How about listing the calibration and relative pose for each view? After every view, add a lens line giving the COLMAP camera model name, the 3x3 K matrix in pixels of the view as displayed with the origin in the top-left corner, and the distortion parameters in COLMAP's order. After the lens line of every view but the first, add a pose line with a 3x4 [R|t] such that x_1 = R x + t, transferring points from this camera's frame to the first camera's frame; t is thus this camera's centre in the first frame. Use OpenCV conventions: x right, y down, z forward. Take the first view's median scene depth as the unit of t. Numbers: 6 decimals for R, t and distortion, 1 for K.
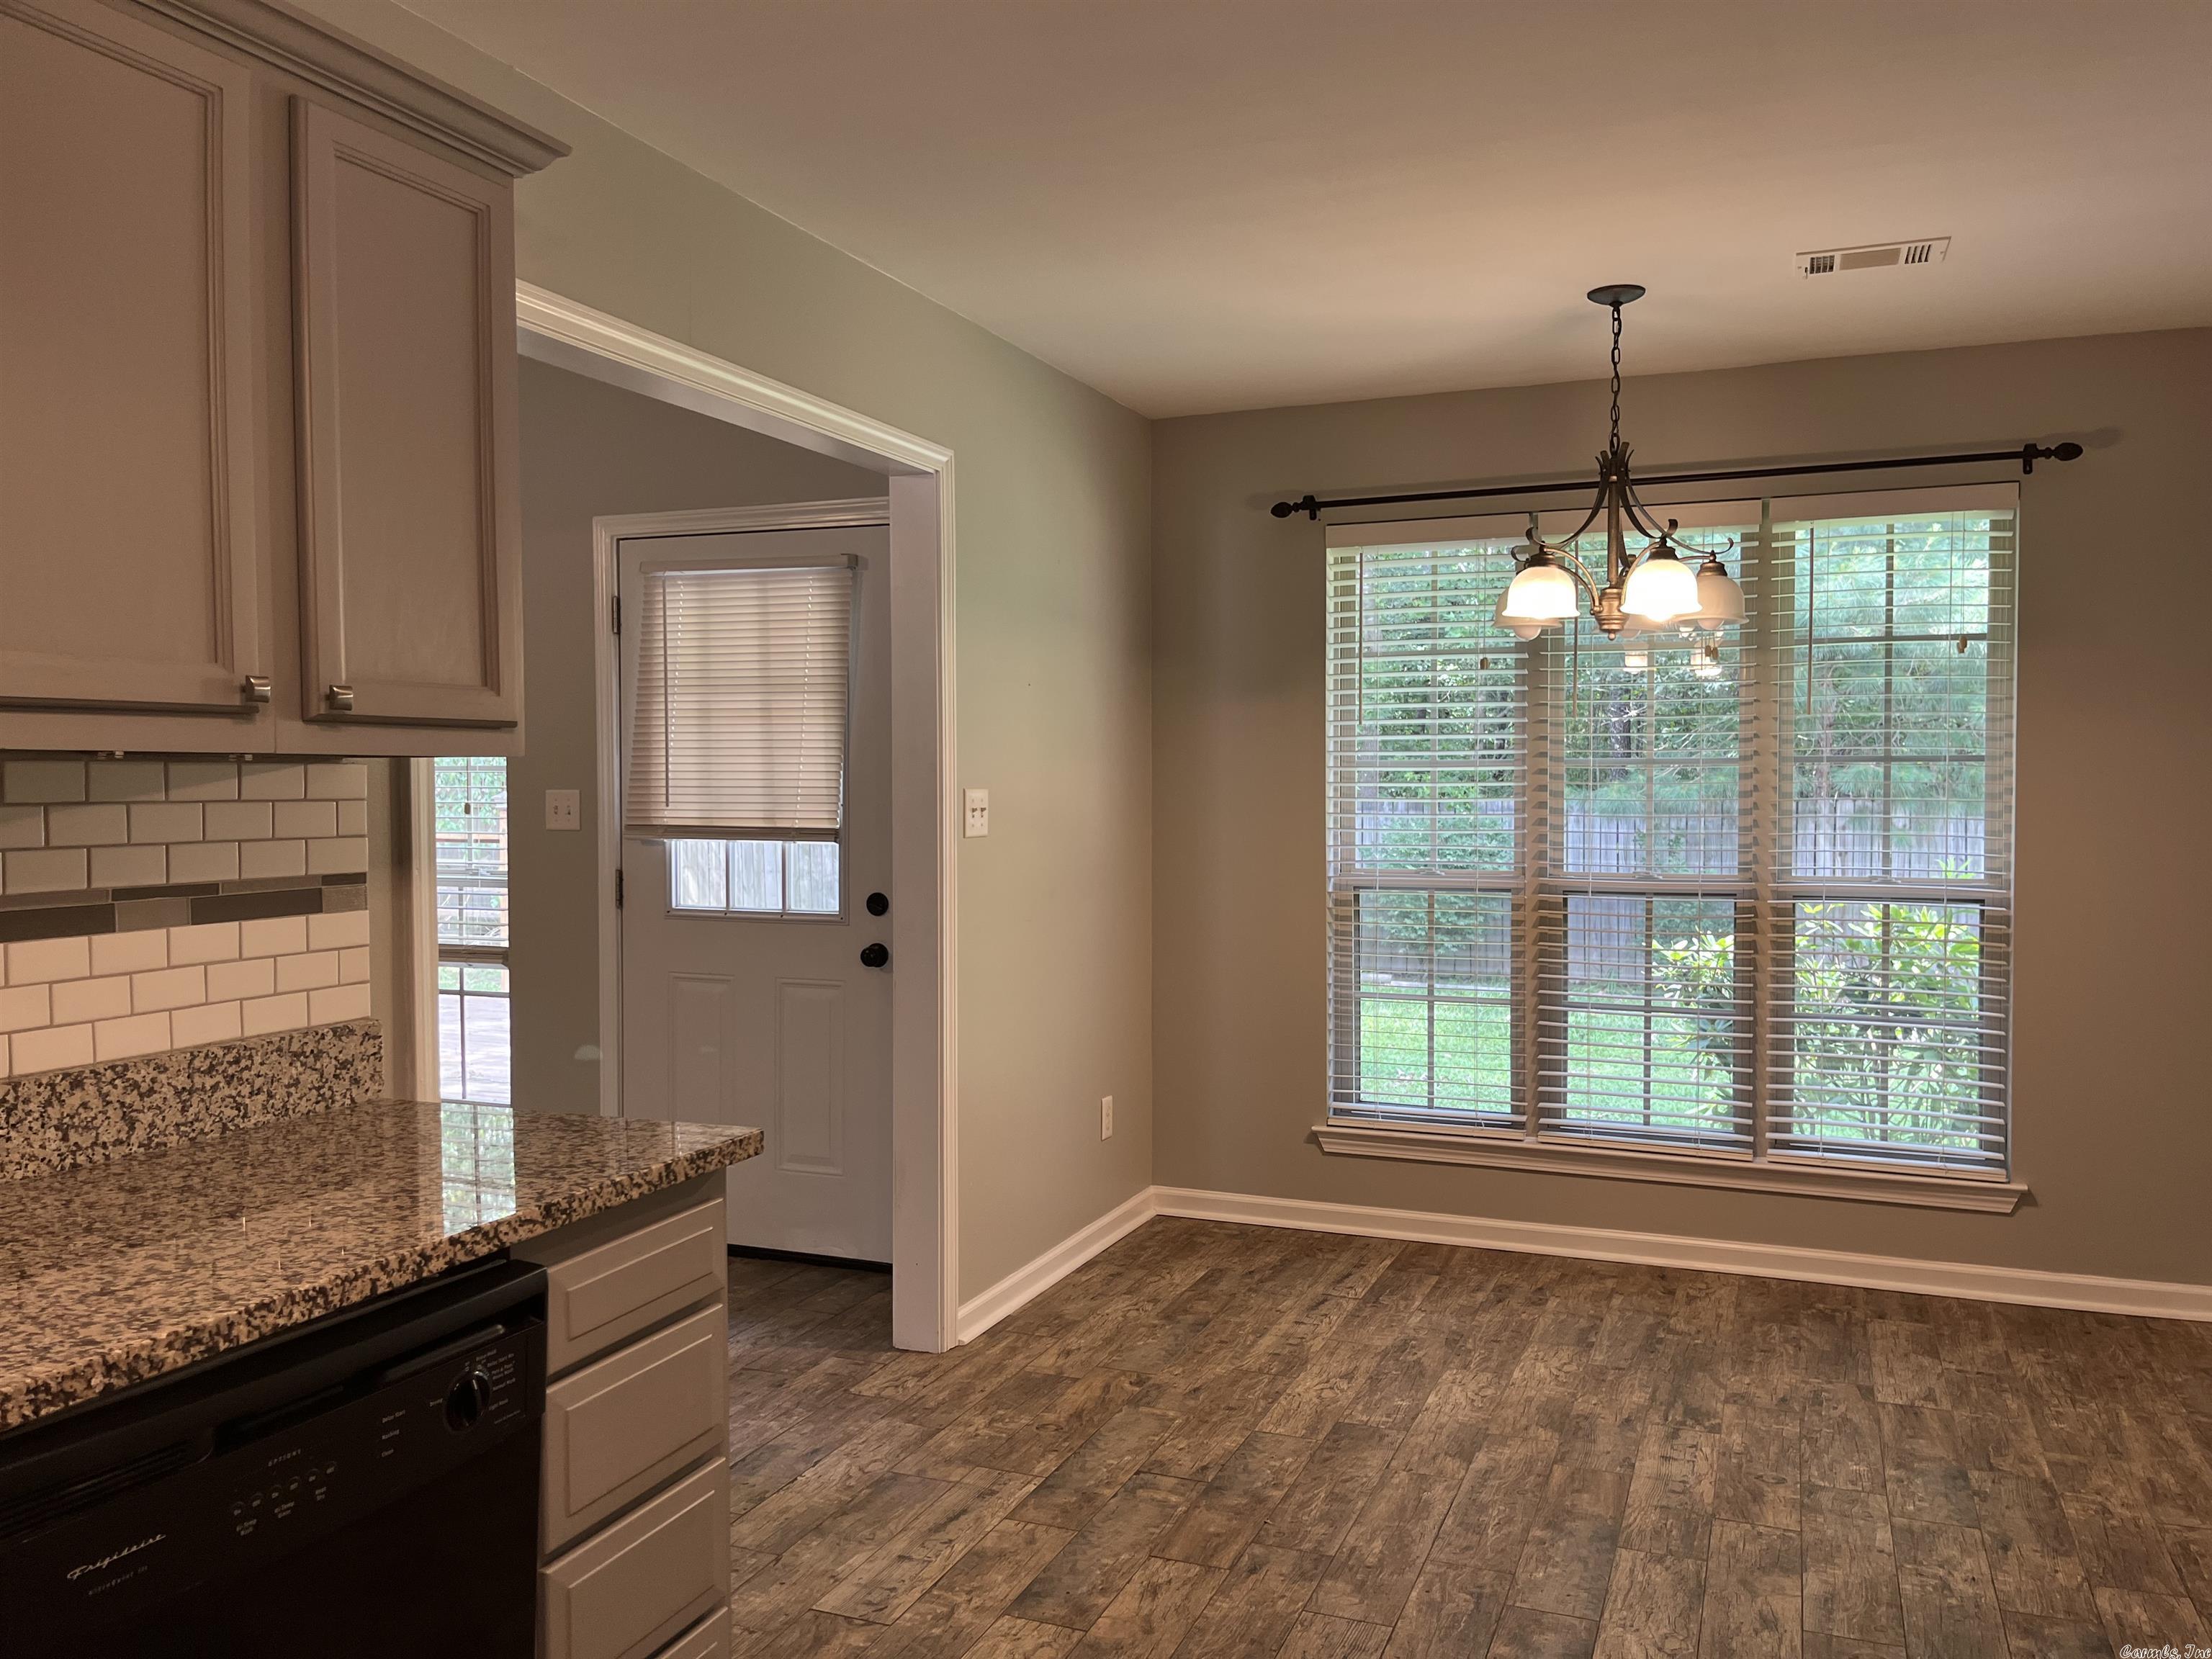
lens RADIAL K [[1666.6, 0, 1136.4], [0, 1666.6, 831.7], [0, 0, 1]] dist [0.064183, -0.089740]
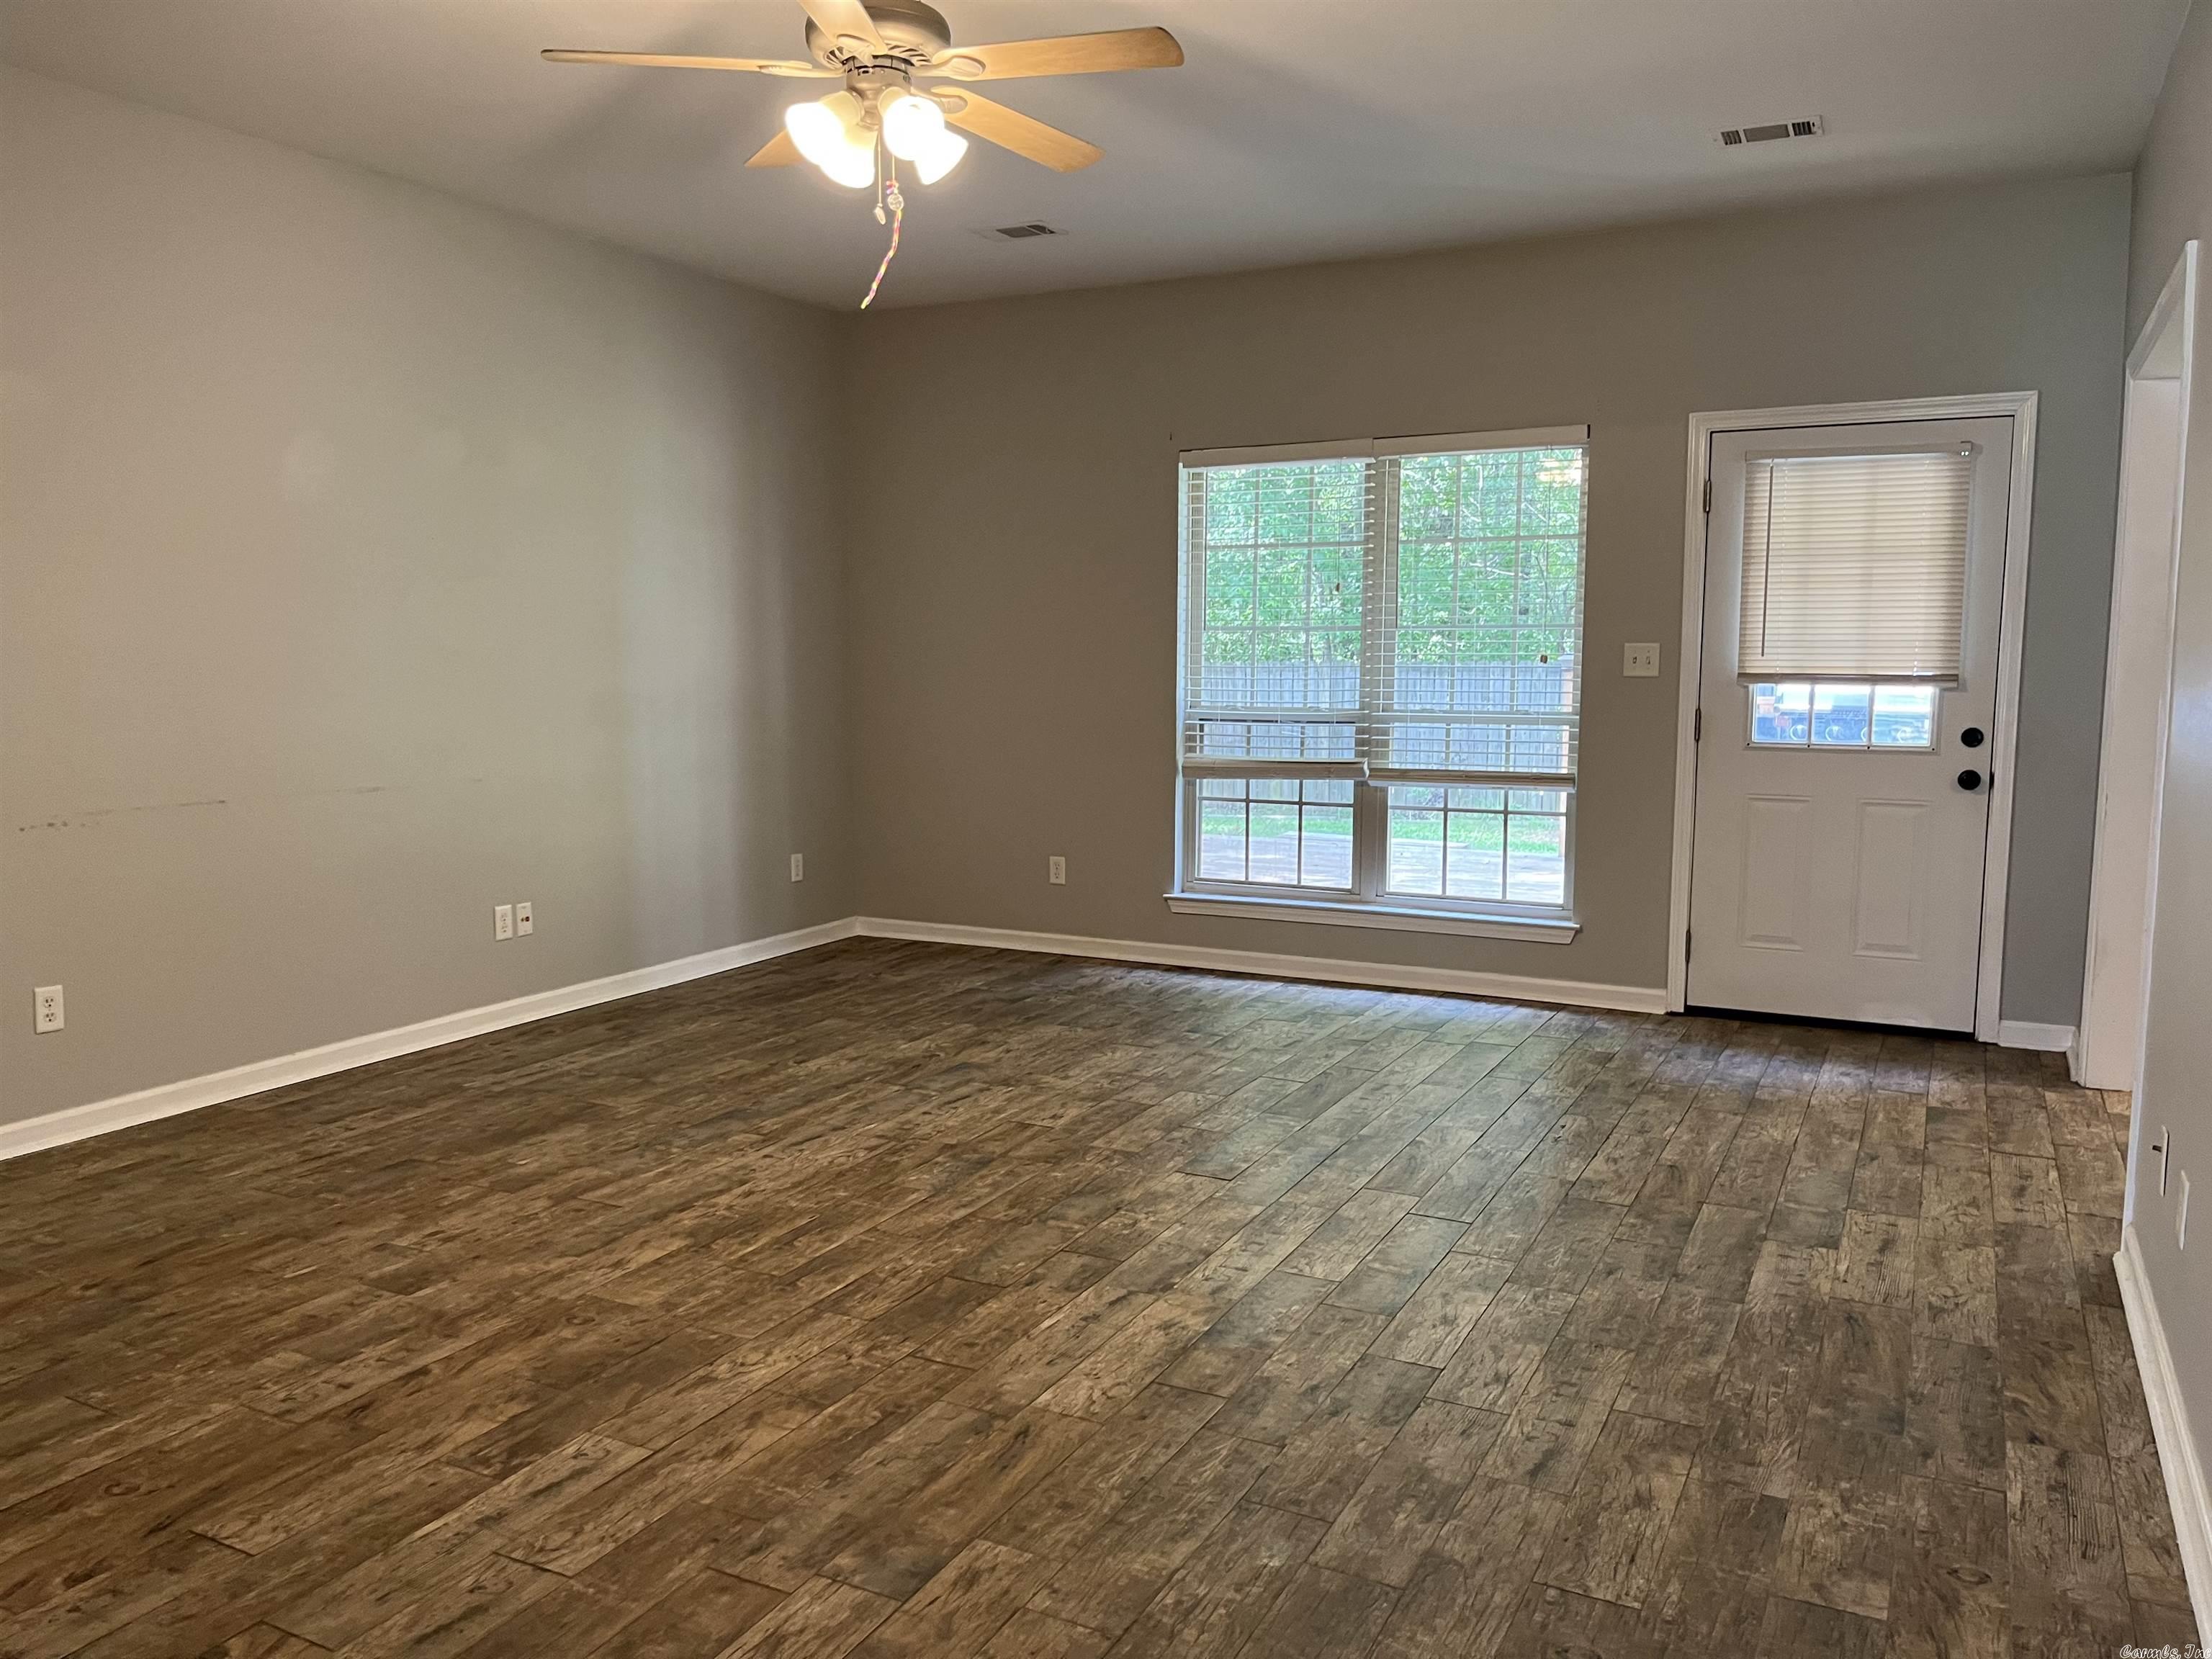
lens RADIAL K [[1666.6, 0, 1095.5], [0, 1666.6, 840.6], [0, 0, 1]] dist [0.064183, -0.089740]
pose [[0.994731, 0.012806, -0.101713, -0.772617], [-0.004487, 0.996655, 0.081602, 0.025312], [0.102418, -0.080716, 0.991461, -0.316997]]
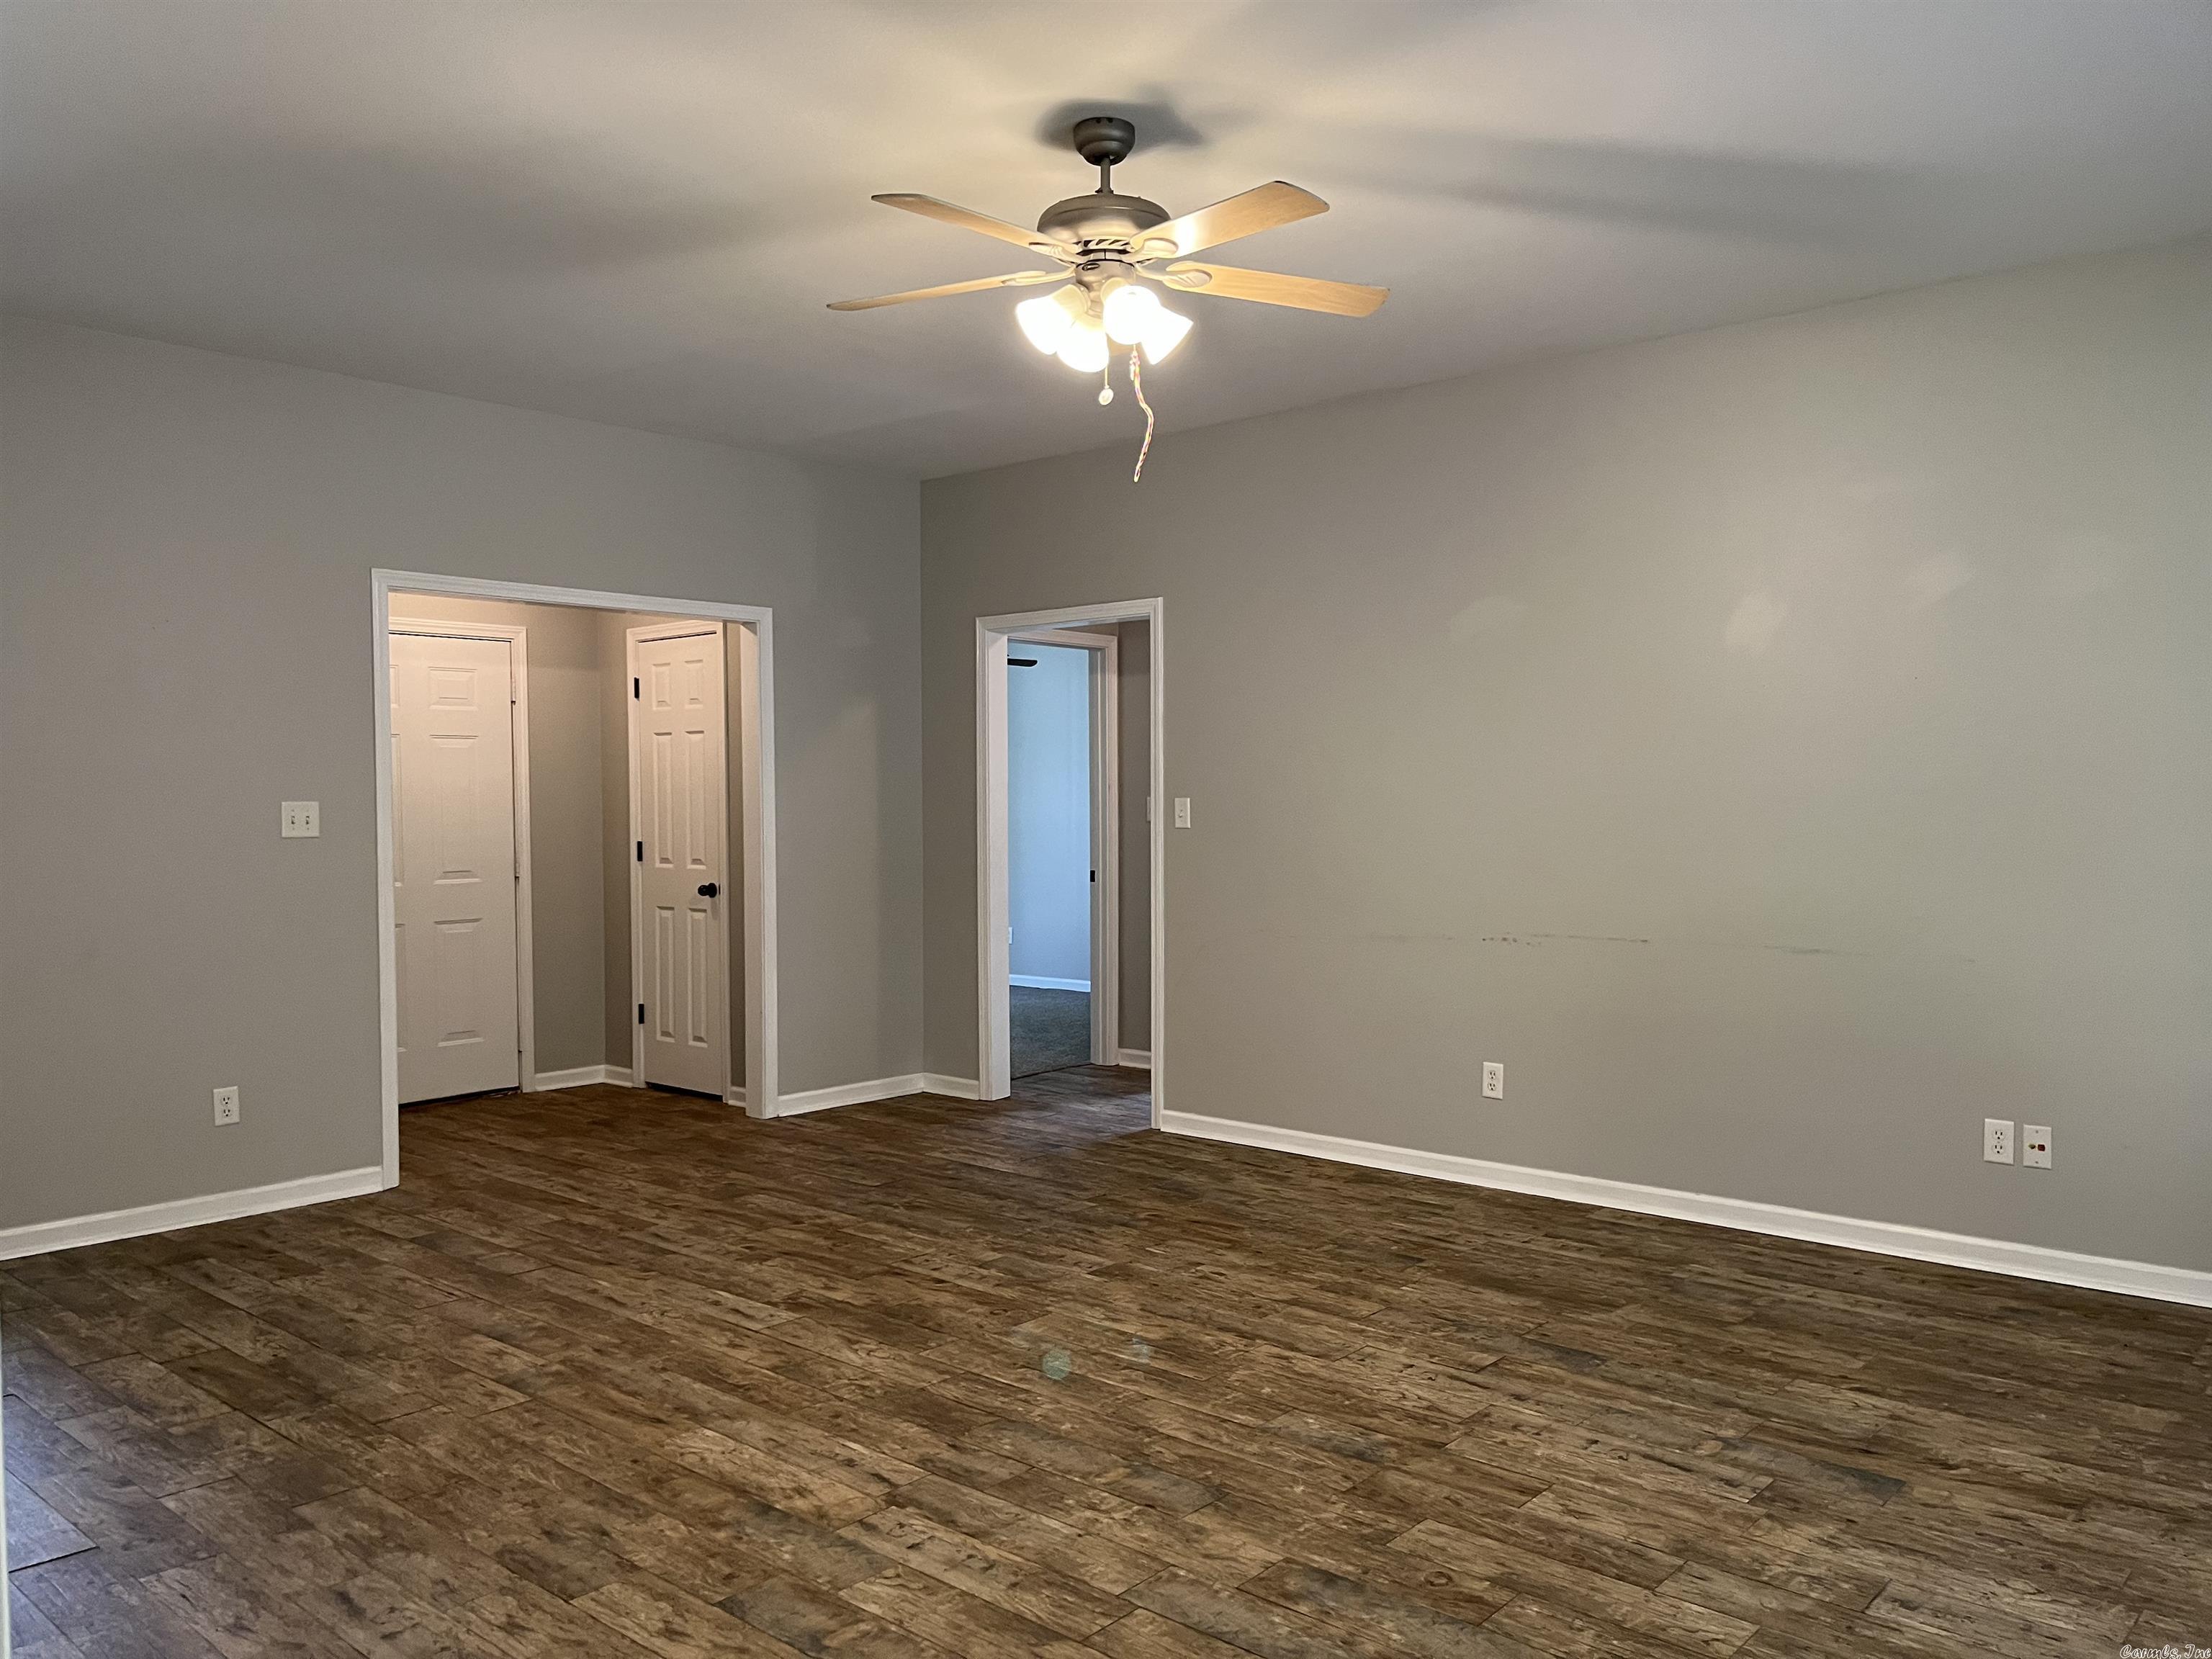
lens RADIAL K [[1666.6, 0, 1096.0], [0, 1666.6, 835.0], [0, 0, 1]] dist [0.064183, -0.089740]
pose [[-0.348128, 0.022733, -0.937171, -0.105823], [-0.026676, 0.999061, 0.034144, -0.020089], [0.937067, 0.036887, -0.347195, 0.899399]]
